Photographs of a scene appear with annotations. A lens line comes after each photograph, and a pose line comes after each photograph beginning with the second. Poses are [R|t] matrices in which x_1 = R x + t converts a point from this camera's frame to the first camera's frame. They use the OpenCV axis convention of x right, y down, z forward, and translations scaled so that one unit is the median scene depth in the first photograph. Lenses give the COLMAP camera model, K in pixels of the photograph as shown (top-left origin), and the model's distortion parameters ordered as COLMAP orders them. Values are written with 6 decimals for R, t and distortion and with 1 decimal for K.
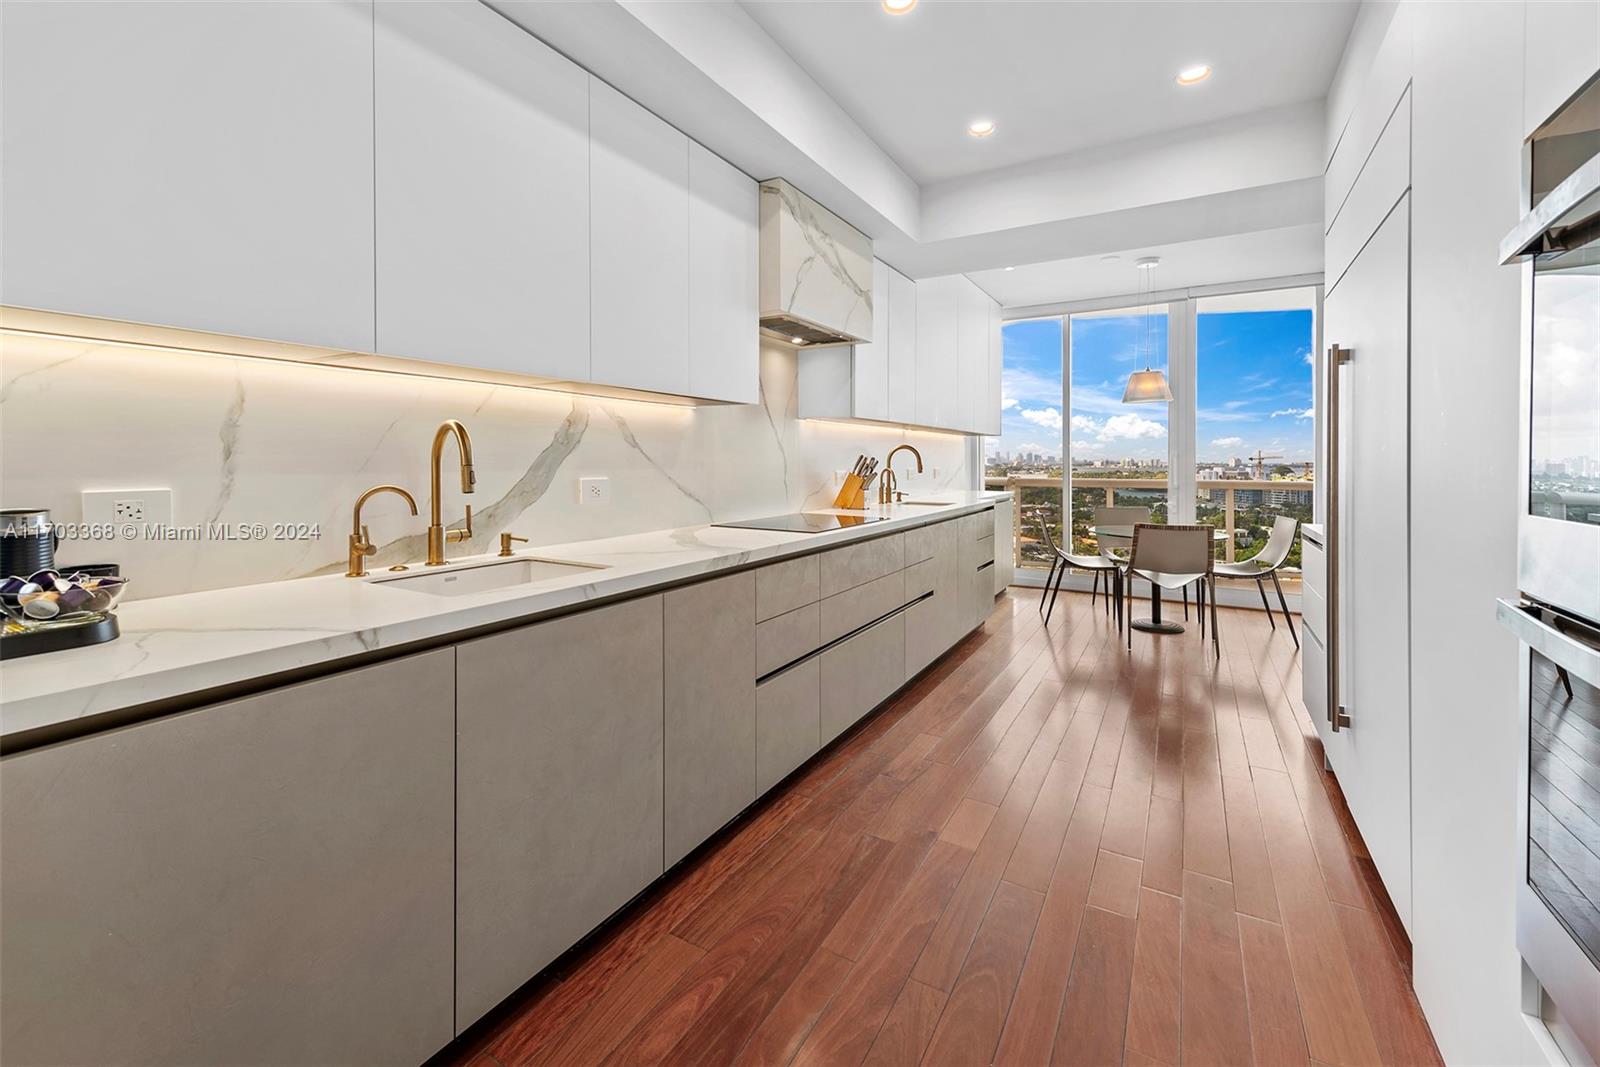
lens RADIAL K [[646.2, 0, 807.0], [0, 646.2, 440.4], [0, 0, 1]] dist [0.018720, -0.001384]
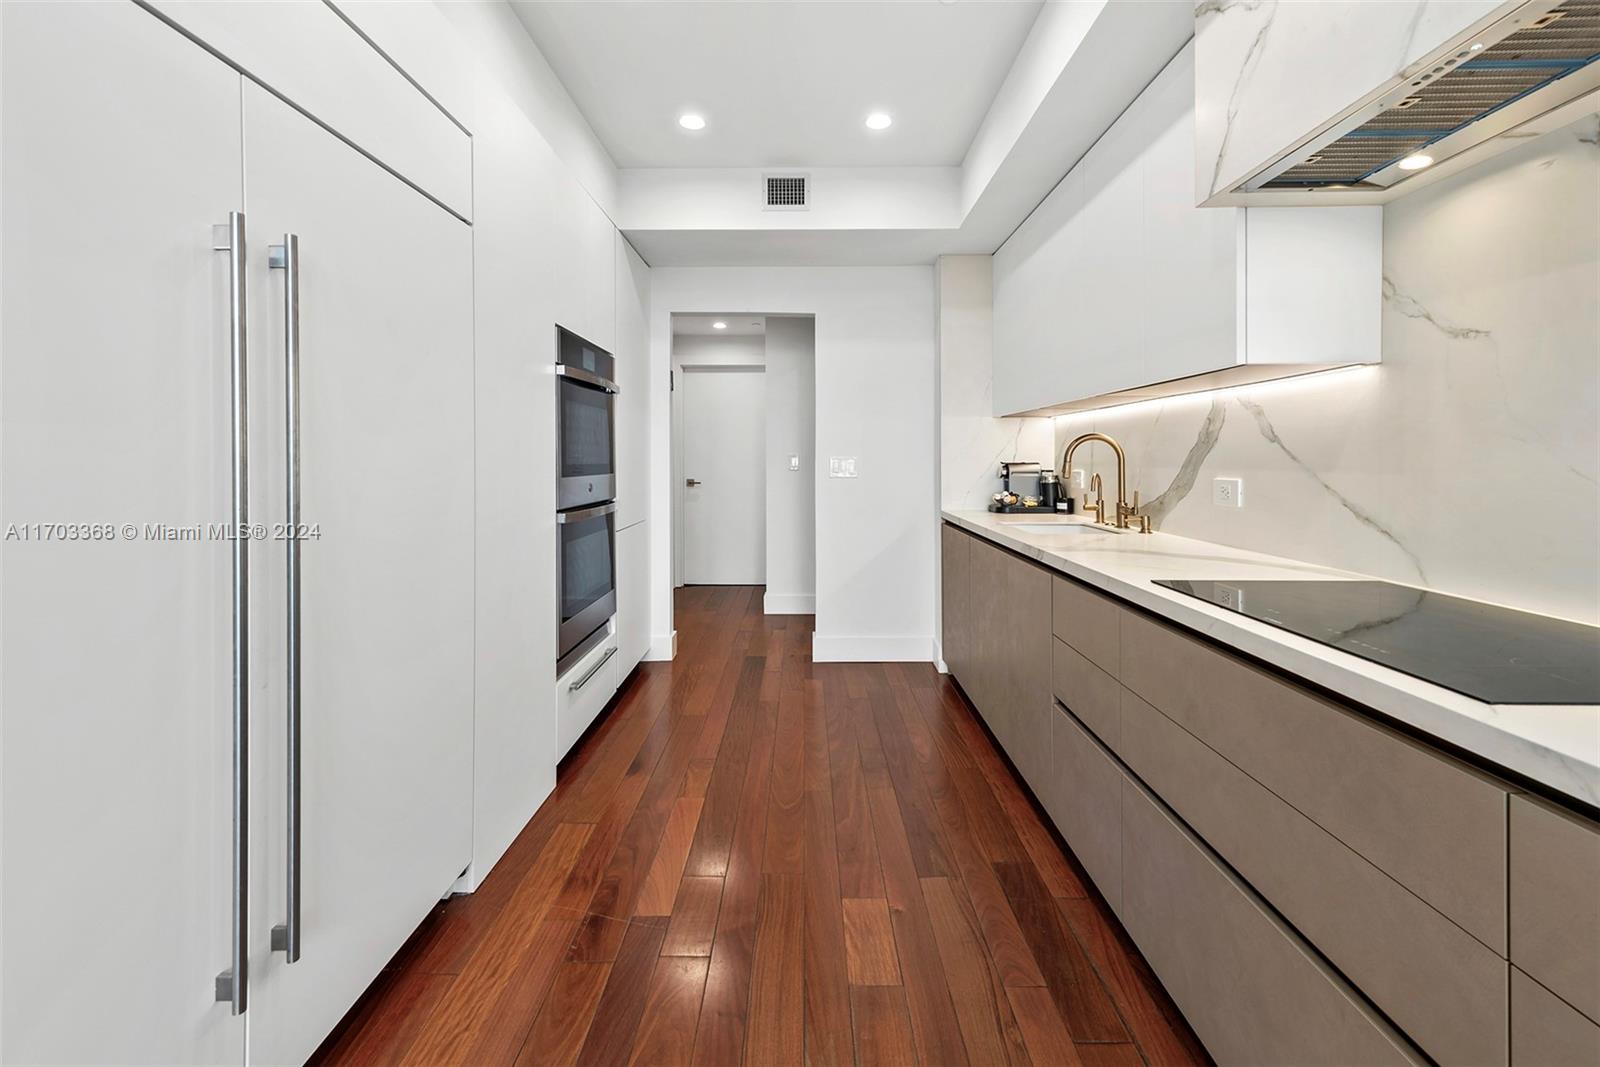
lens RADIAL K [[646.2, 0, 804.0], [0, 646.2, 460.7], [0, 0, 1]] dist [0.018720, -0.001384]
pose [[-0.860944, -0.003238, -0.508690, 0.659143], [0.010205, 0.999669, -0.023634, 0.050381], [0.508598, -0.025539, -0.860625, 1.529748]]
